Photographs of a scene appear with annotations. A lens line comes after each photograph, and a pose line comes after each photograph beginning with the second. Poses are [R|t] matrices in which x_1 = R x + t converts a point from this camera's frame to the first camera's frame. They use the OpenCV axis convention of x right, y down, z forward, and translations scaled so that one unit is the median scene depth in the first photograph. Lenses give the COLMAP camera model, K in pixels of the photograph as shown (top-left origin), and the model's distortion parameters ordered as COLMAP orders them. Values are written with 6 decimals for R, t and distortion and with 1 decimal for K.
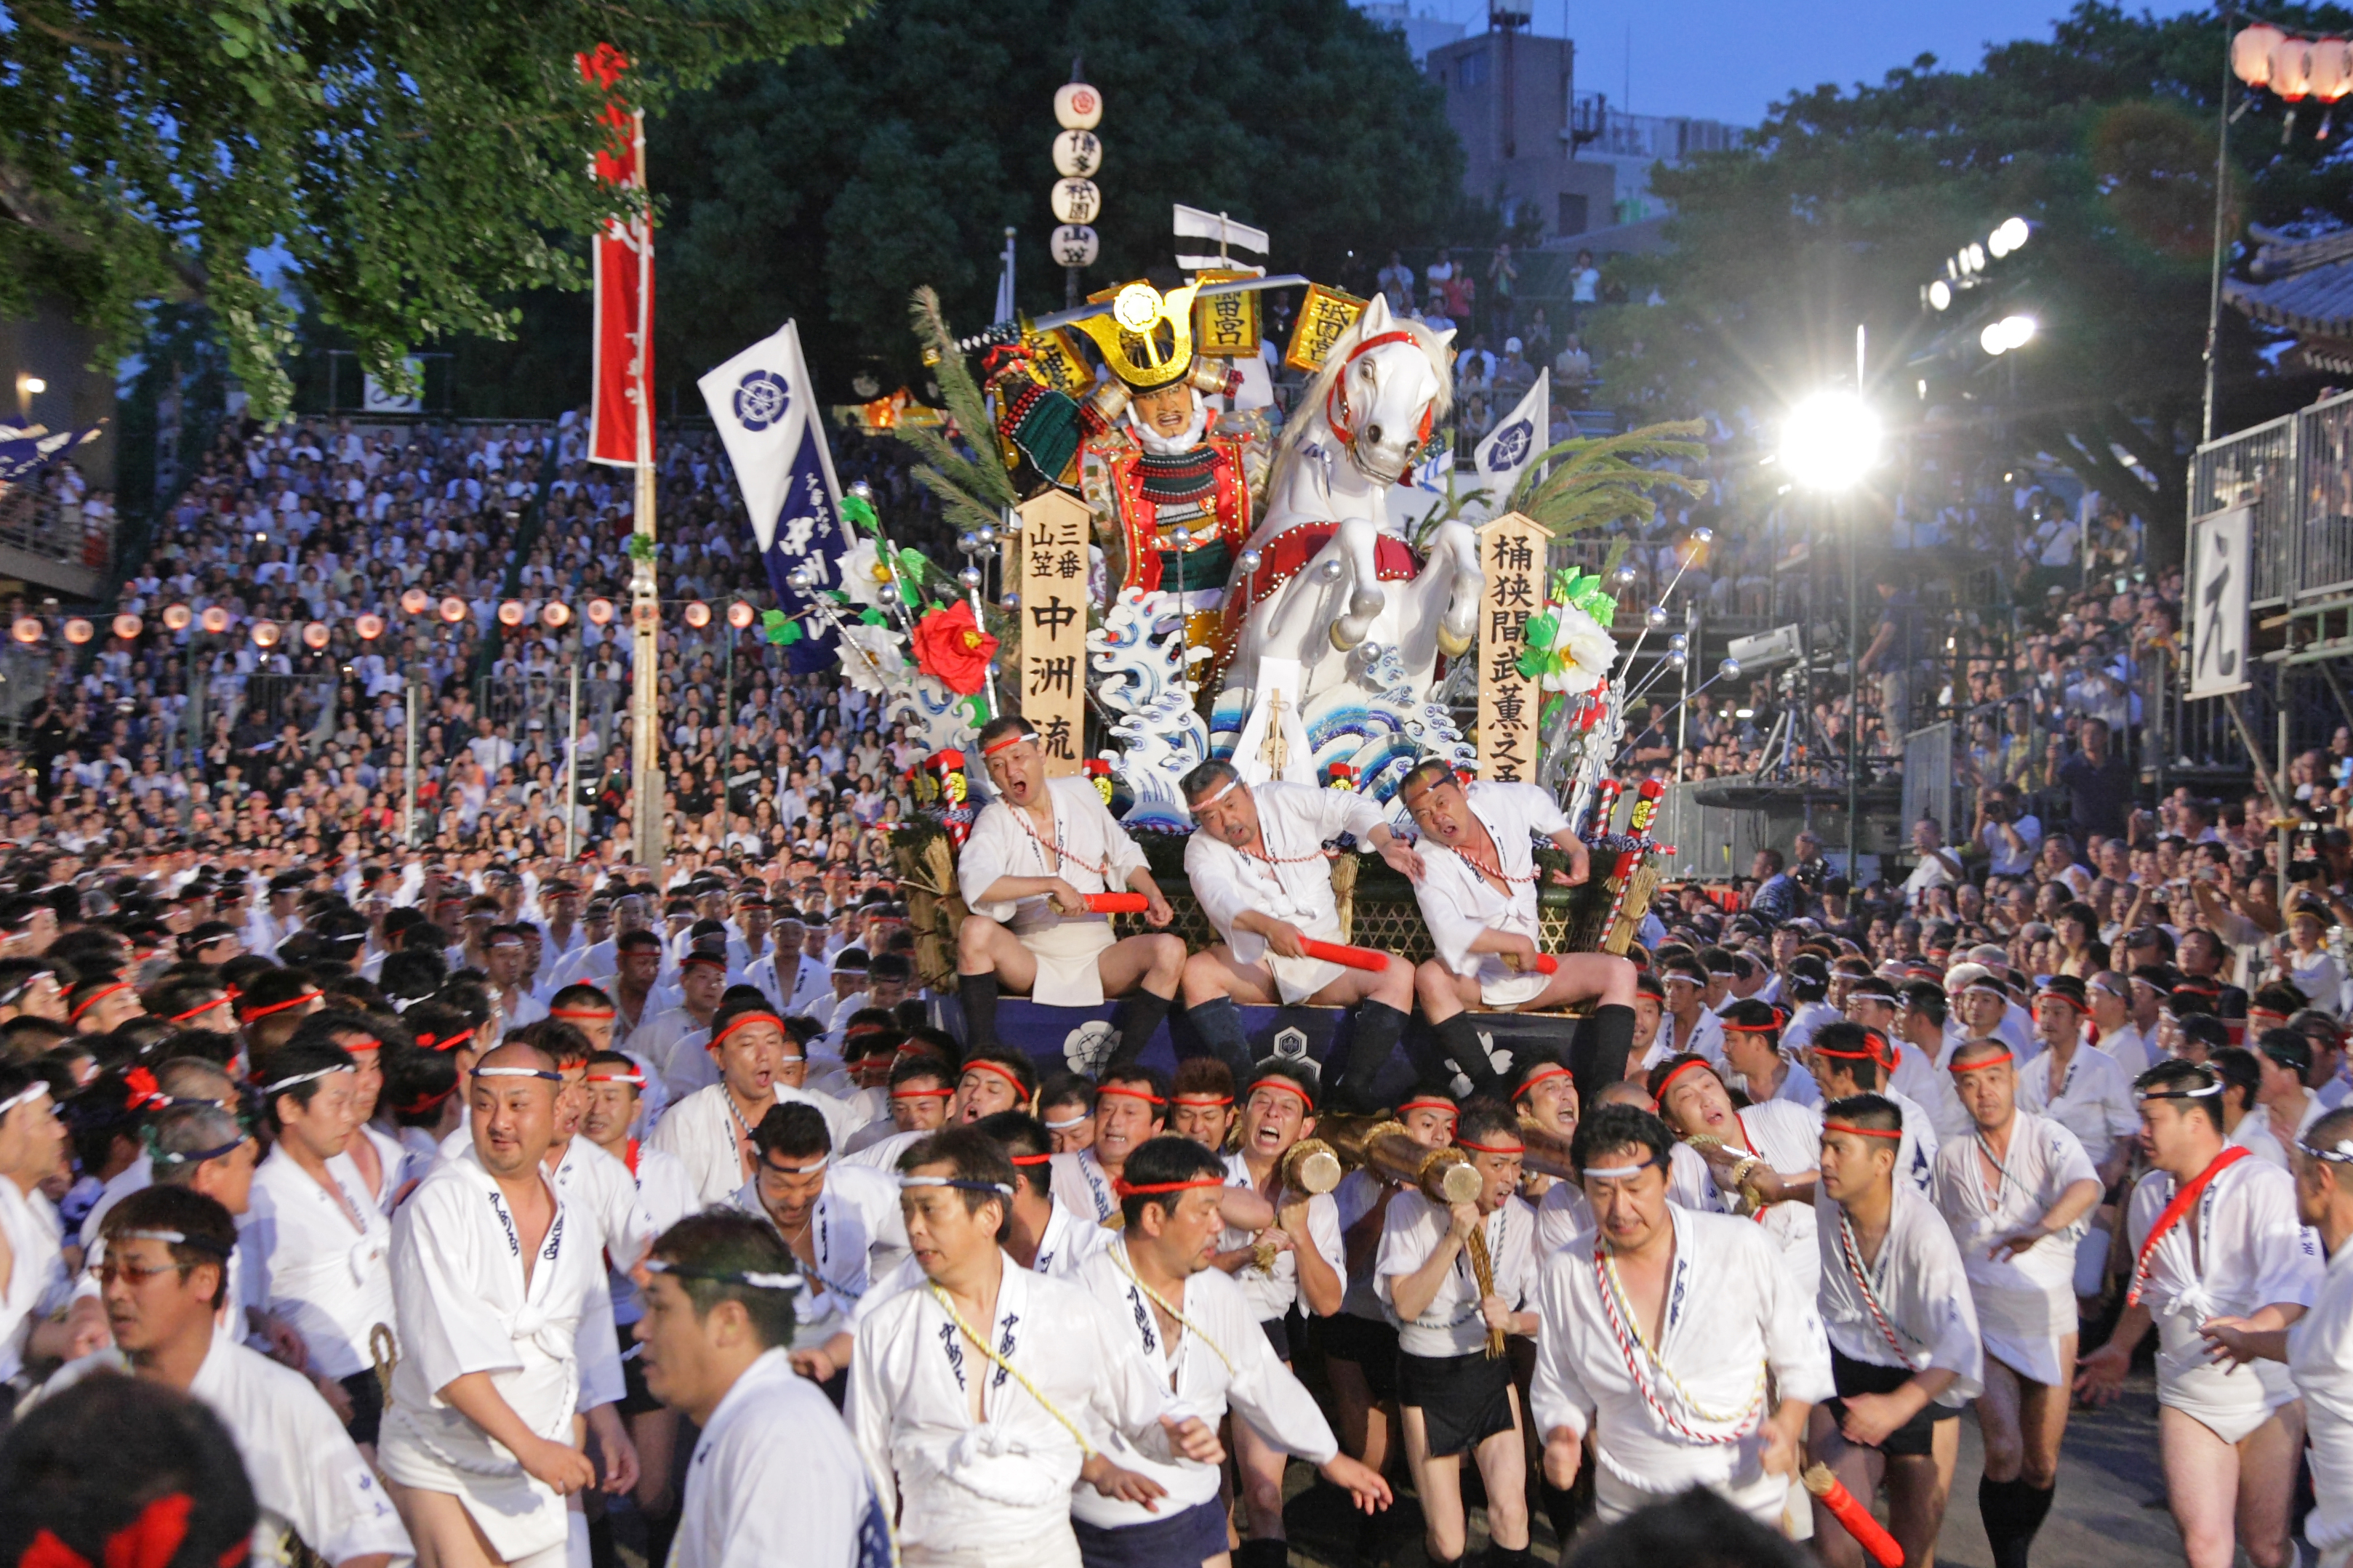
lens RADIAL K [[3454.1, 0, 1201.2], [0, 3454.1, 805.3], [0, 0, 1]] dist [-0.199217, 0.000000]
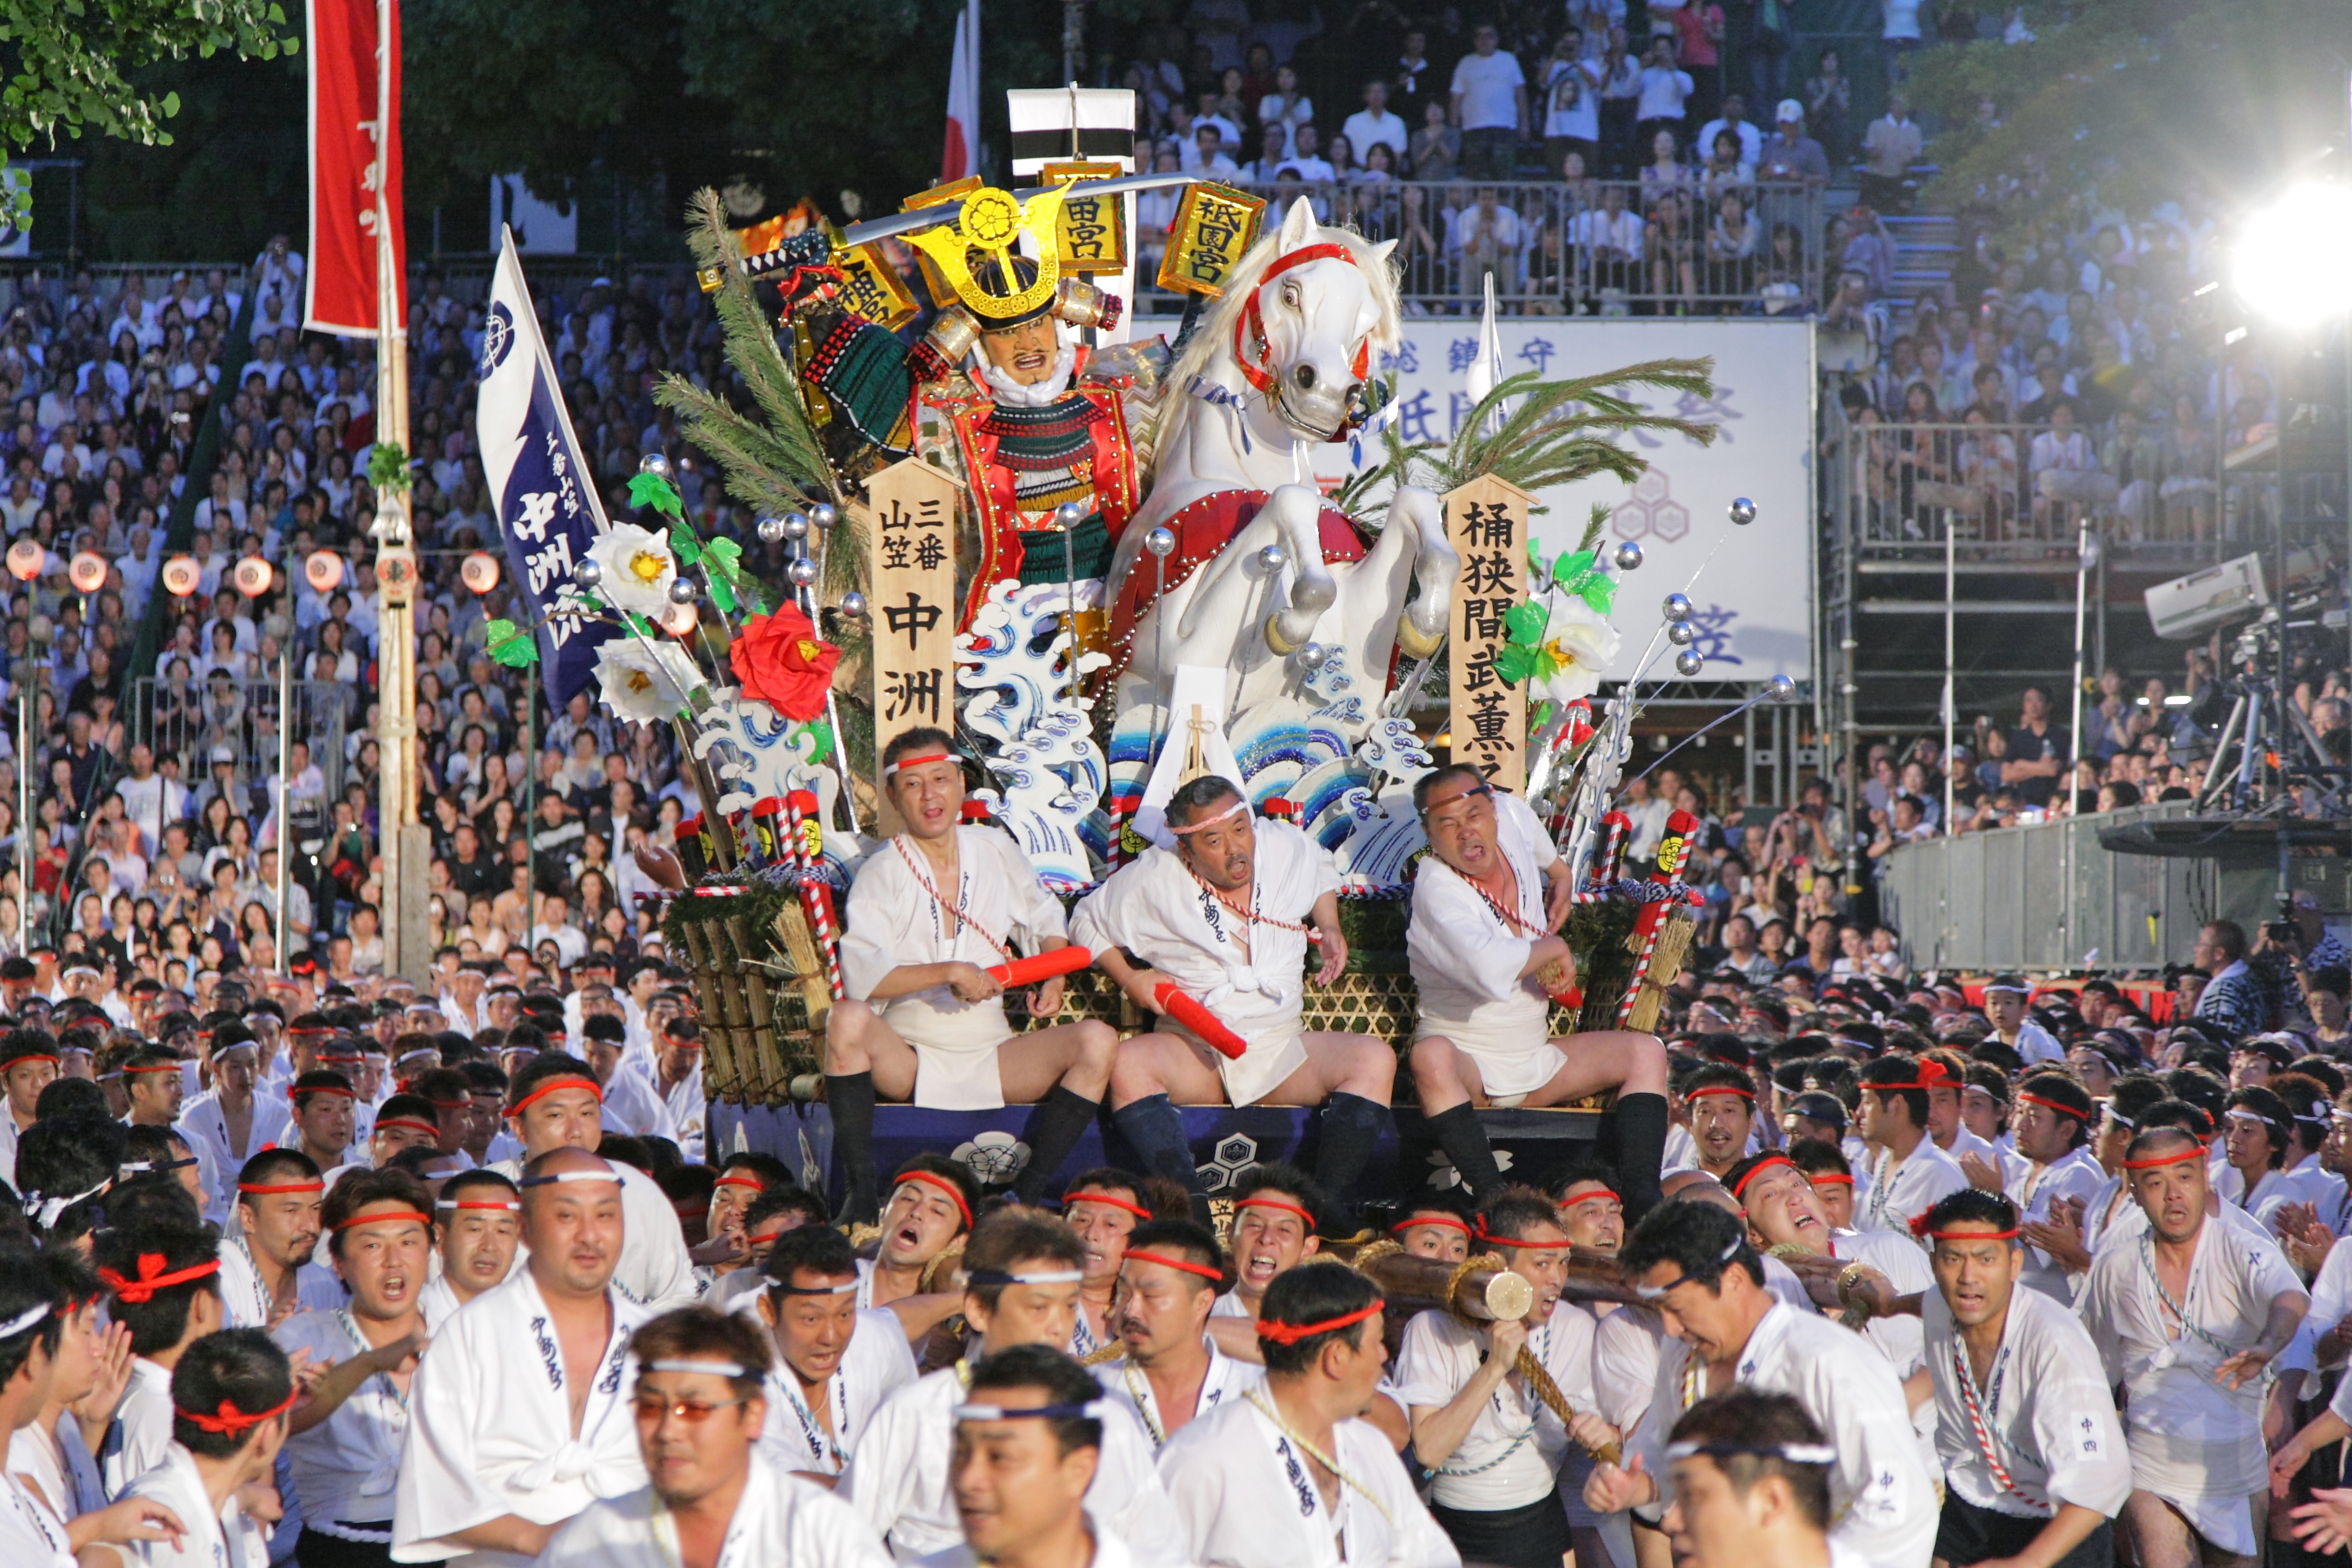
lens RADIAL K [[6004.3, 0, 1168.3], [0, 6004.3, 787.1], [0, 0, 1]] dist [-0.300302, 0.000000]
pose [[0.999293, -0.018523, -0.032727, 0.012869], [0.018057, 0.999732, -0.014480, 0.000996], [0.032986, 0.013878, 0.999359, -0.076845]]
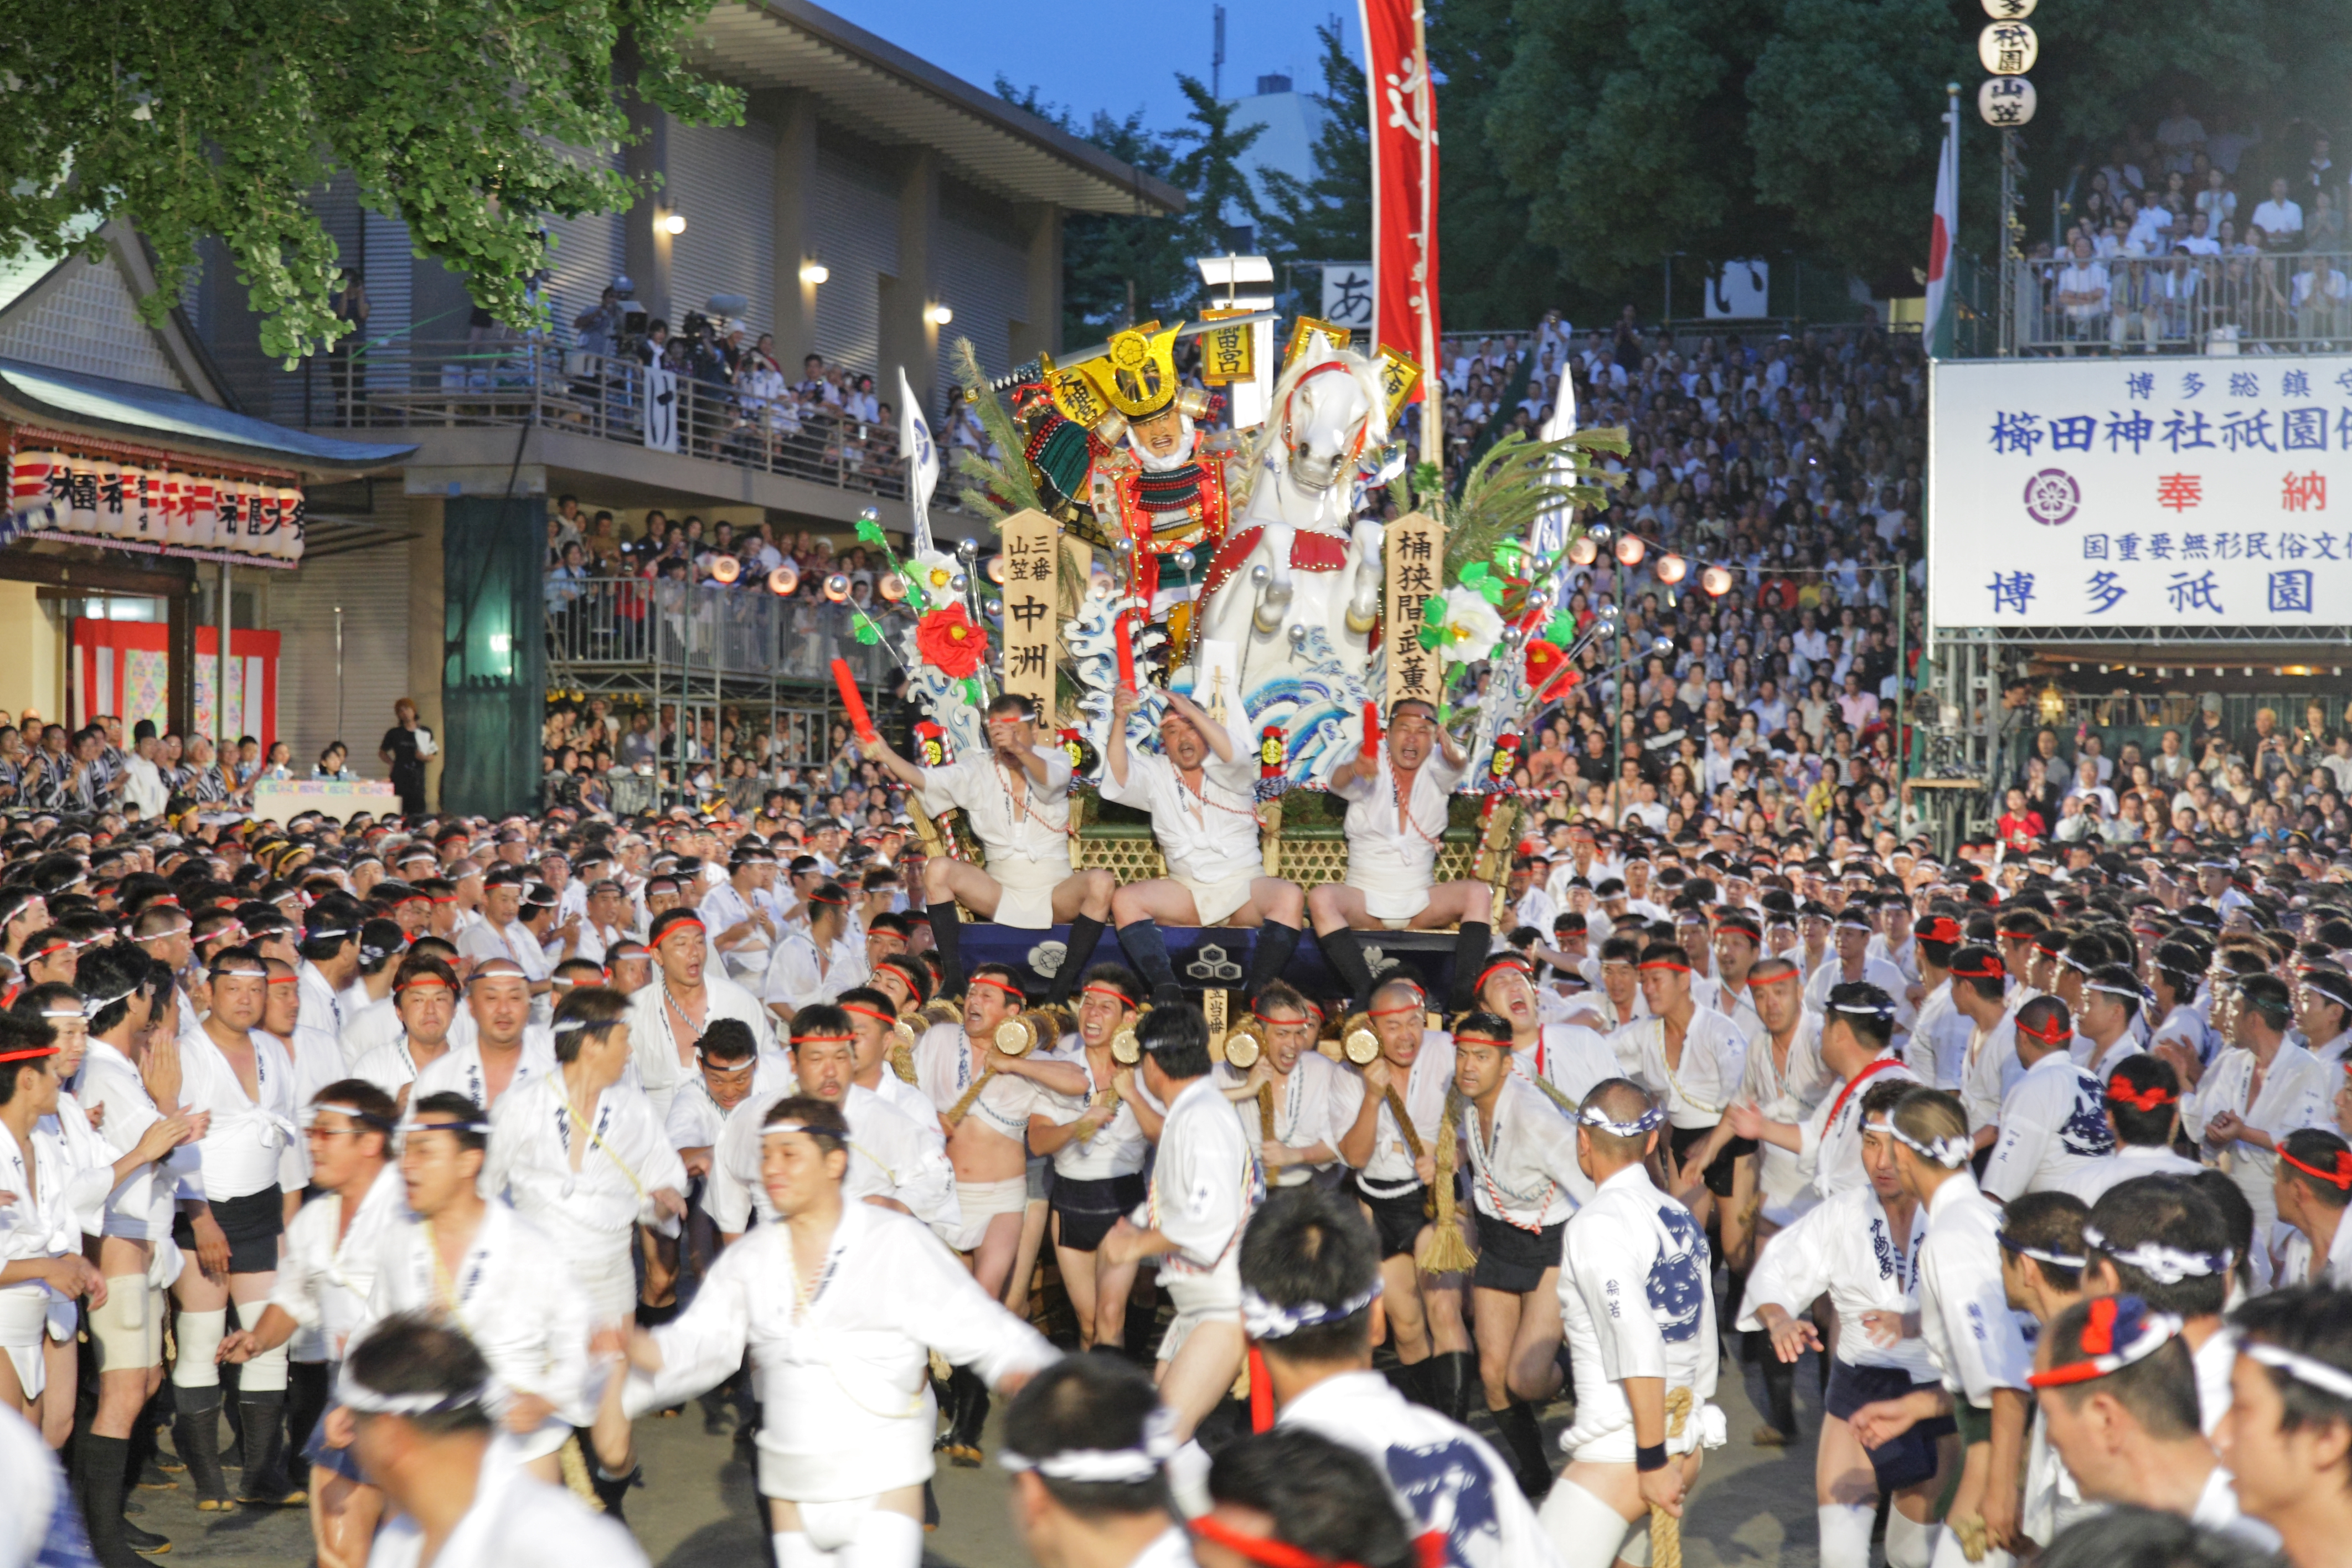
lens RADIAL K [[4427.0, 0, 1174.7], [0, 4427.0, 778.4], [0, 0, 1]] dist [-0.238373, 0.000000]
pose [[0.960209, -0.018662, -0.278658, 0.091754], [0.018995, 0.999818, -0.001503, 0.001644], [0.278635, -0.003850, 0.960389, -0.103377]]
